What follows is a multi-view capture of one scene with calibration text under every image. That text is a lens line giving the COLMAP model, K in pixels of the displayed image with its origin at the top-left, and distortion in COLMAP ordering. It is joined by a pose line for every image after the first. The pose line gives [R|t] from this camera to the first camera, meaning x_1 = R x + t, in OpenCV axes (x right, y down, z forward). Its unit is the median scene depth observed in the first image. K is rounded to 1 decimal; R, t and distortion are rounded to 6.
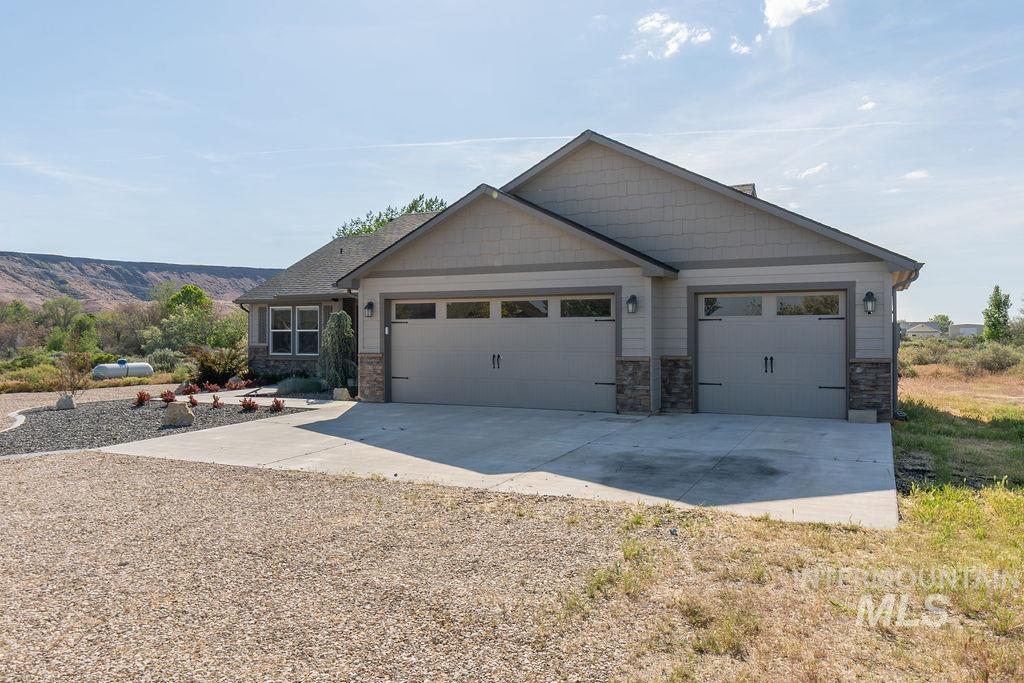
lens RADIAL K [[743.9, 0, 514.7], [0, 743.9, 314.7], [0, 0, 1]] dist [0.000633, 0.000067]
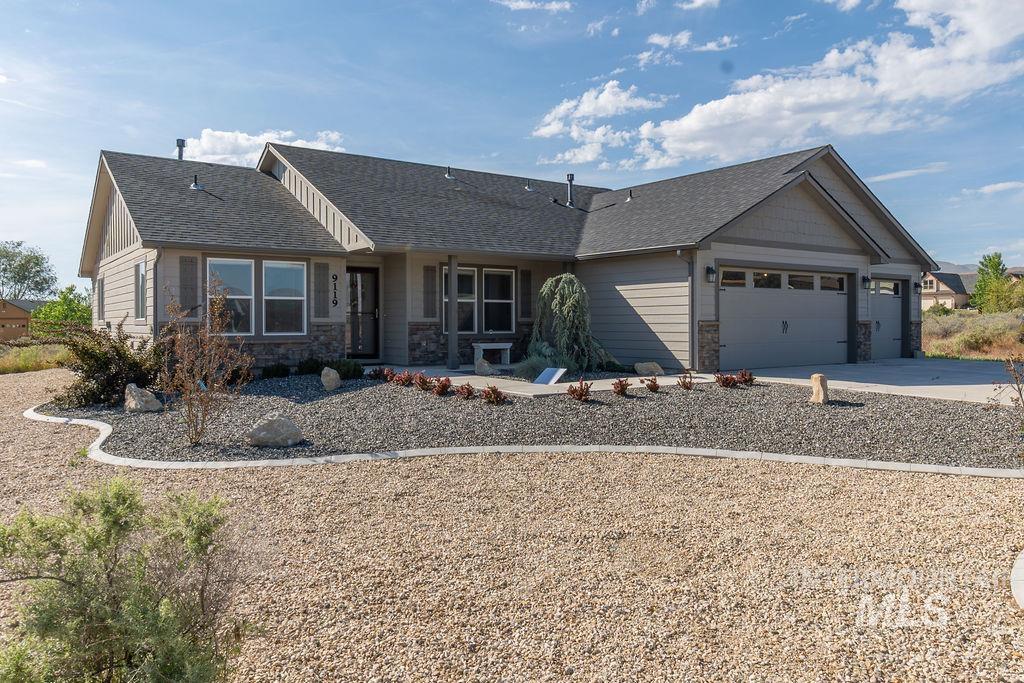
lens RADIAL K [[743.9, 0, 514.7], [0, 743.9, 314.7], [0, 0, 1]] dist [0.000633, 0.000067]
pose [[0.479912, 0.011204, 0.877245, -1.141963], [-0.018048, 0.999833, -0.002895, 0.051225], [-0.877131, -0.014443, 0.480034, 0.764480]]
